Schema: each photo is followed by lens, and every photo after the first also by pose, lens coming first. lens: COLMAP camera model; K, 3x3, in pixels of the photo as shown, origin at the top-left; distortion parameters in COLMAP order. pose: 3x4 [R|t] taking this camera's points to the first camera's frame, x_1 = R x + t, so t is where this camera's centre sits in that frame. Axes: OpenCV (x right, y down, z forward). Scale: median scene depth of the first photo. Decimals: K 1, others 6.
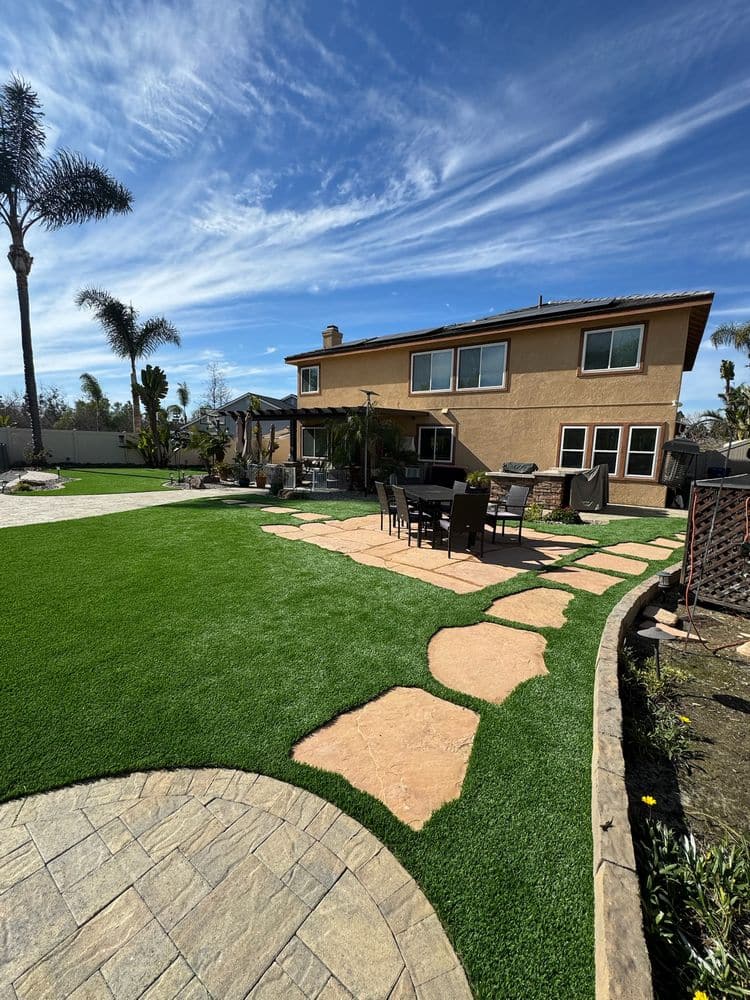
lens RADIAL K [[407.7, 0, 381.5], [0, 407.7, 500.9], [0, 0, 1]] dist [-0.006394, 0.001483]
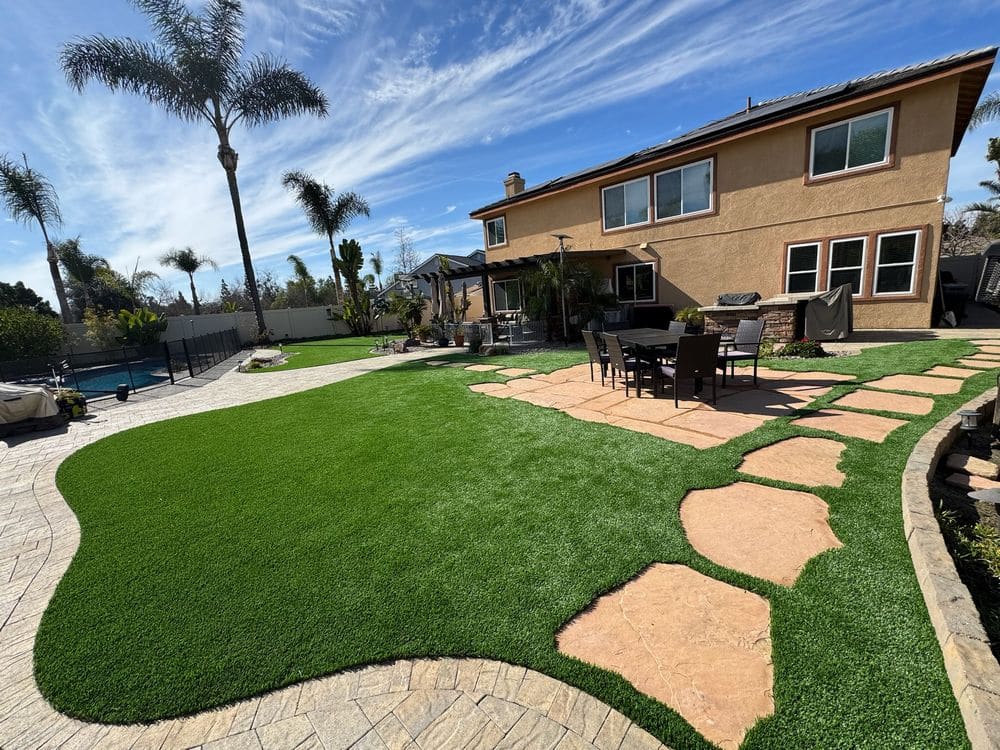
lens RADIAL K [[407.7, 0, 500.2], [0, 407.7, 373.9], [0, 0, 1]] dist [-0.006394, 0.001483]
pose [[0.980663, -0.075834, -0.180414, -0.024762], [0.085855, 0.995132, 0.048392, -0.006001], [0.175866, -0.062946, 0.982400, 0.022843]]
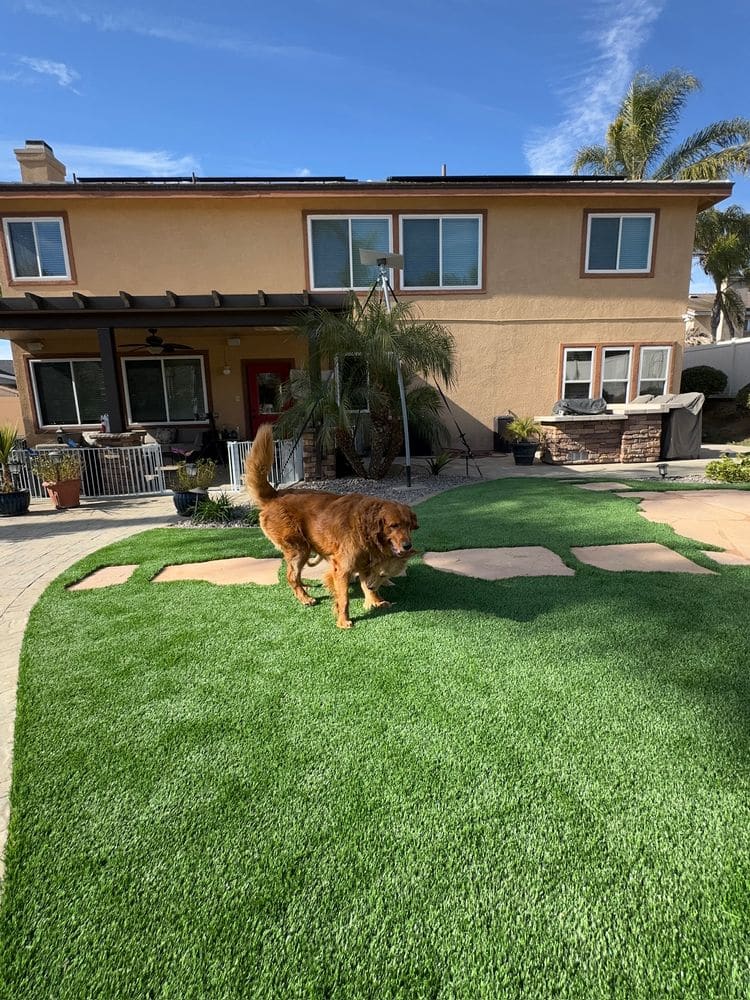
lens RADIAL K [[481.2, 0, 368.5], [0, 481.2, 501.7], [0, 0, 1]] dist [-0.002712, 0.000051]
pose [[0.769897, -0.174284, 0.613909, -0.437548], [0.133686, 0.984687, 0.111891, -0.063515], [-0.624009, -0.004074, 0.781406, 0.608352]]
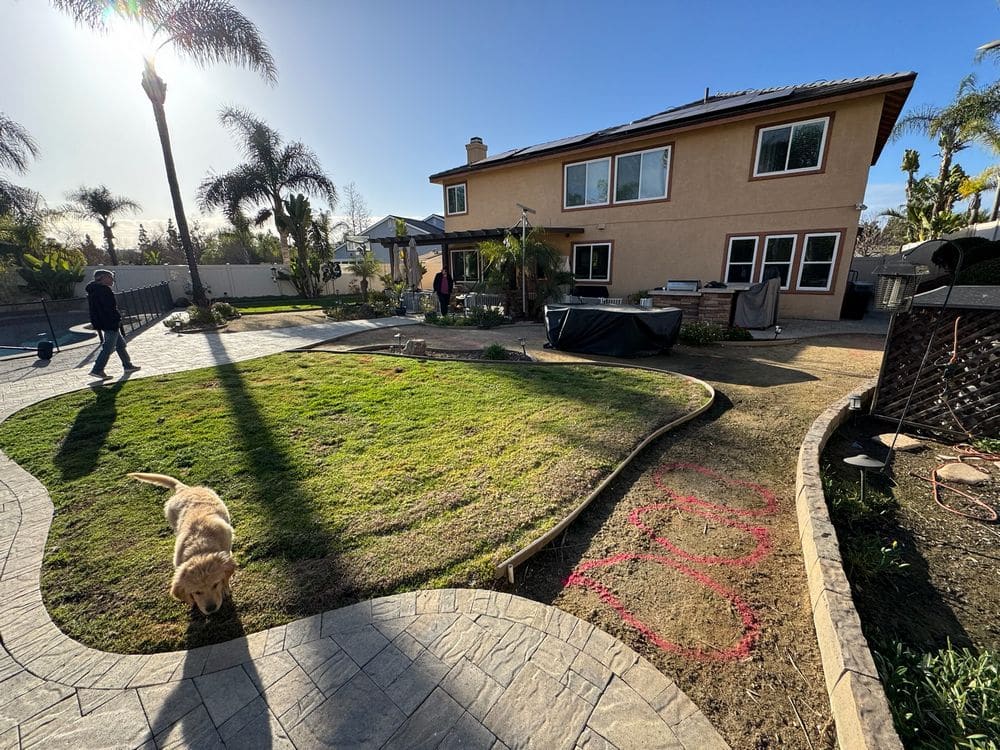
lens RADIAL K [[407.7, 0, 501.8], [0, 407.7, 377.7], [0, 0, 1]] dist [-0.006394, 0.001483]
pose [[0.997745, -0.031301, -0.059378, -0.041510], [0.039253, 0.989671, 0.137879, -0.014519], [0.054449, -0.139899, 0.988668, -0.006832]]
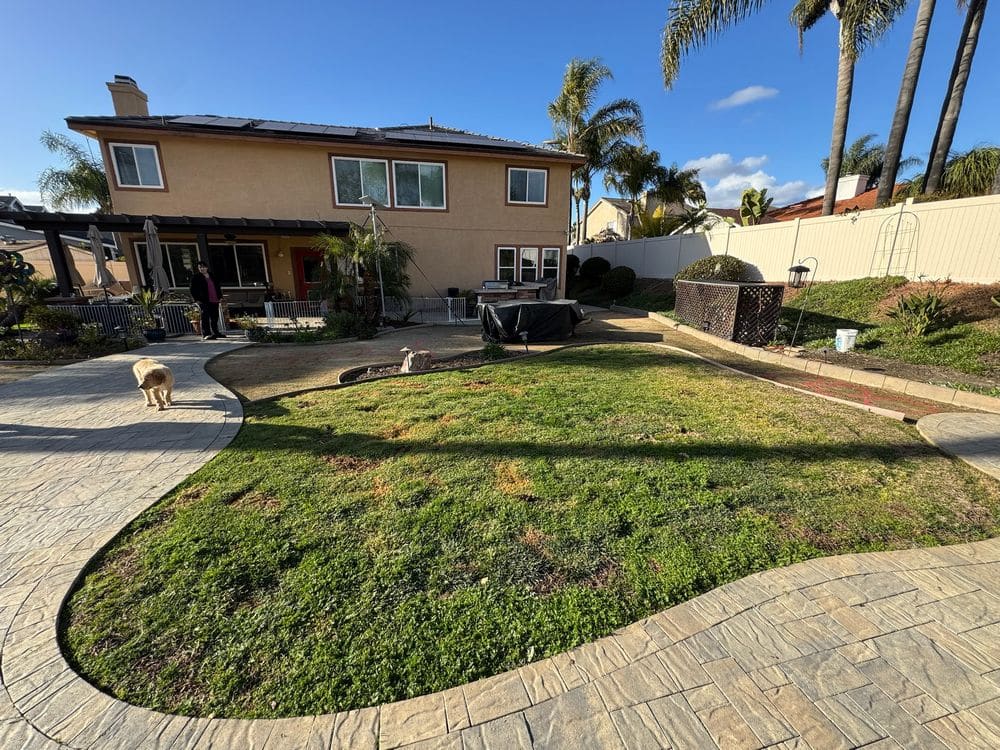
lens RADIAL K [[407.7, 0, 500.4], [0, 407.7, 374.4], [0, 0, 1]] dist [-0.006394, 0.001483]
pose [[0.632242, -0.225590, 0.741201, -0.594918], [0.115804, 0.973440, 0.197493, -0.059303], [-0.766068, -0.039029, 0.641574, 0.221986]]
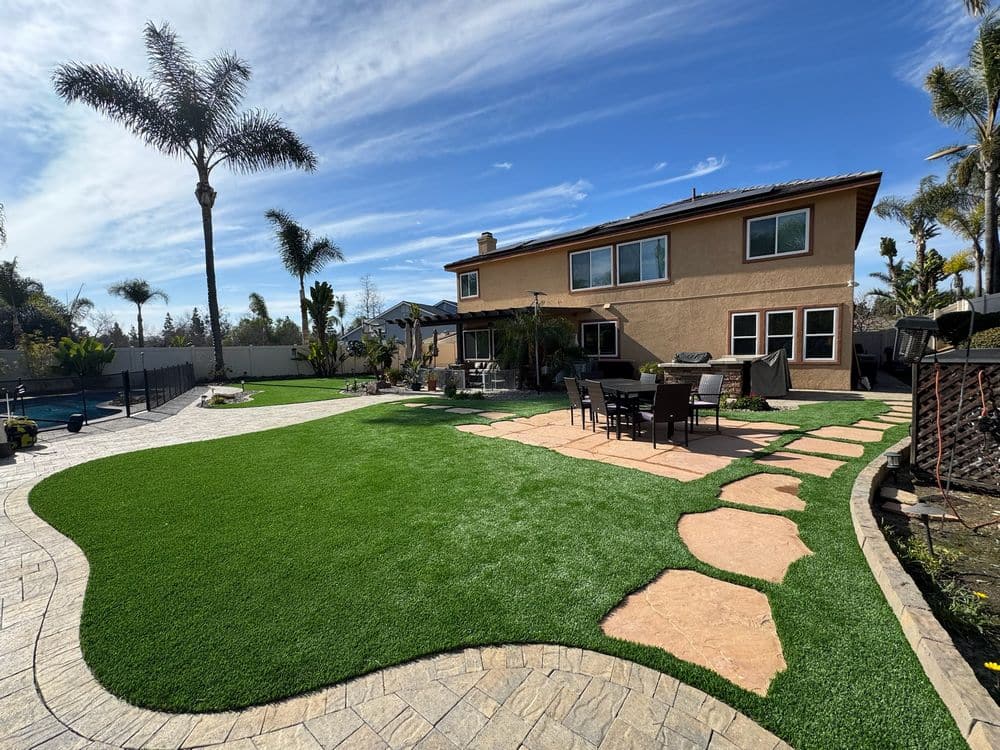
lens RADIAL K [[407.7, 0, 499.9], [0, 407.7, 373.0], [0, 0, 1]] dist [-0.006394, 0.001483]
pose [[0.996562, -0.052371, -0.064201, -0.070183], [0.047894, 0.996438, -0.069405, 0.002918], [0.067607, 0.066092, 0.995521, -0.020569]]
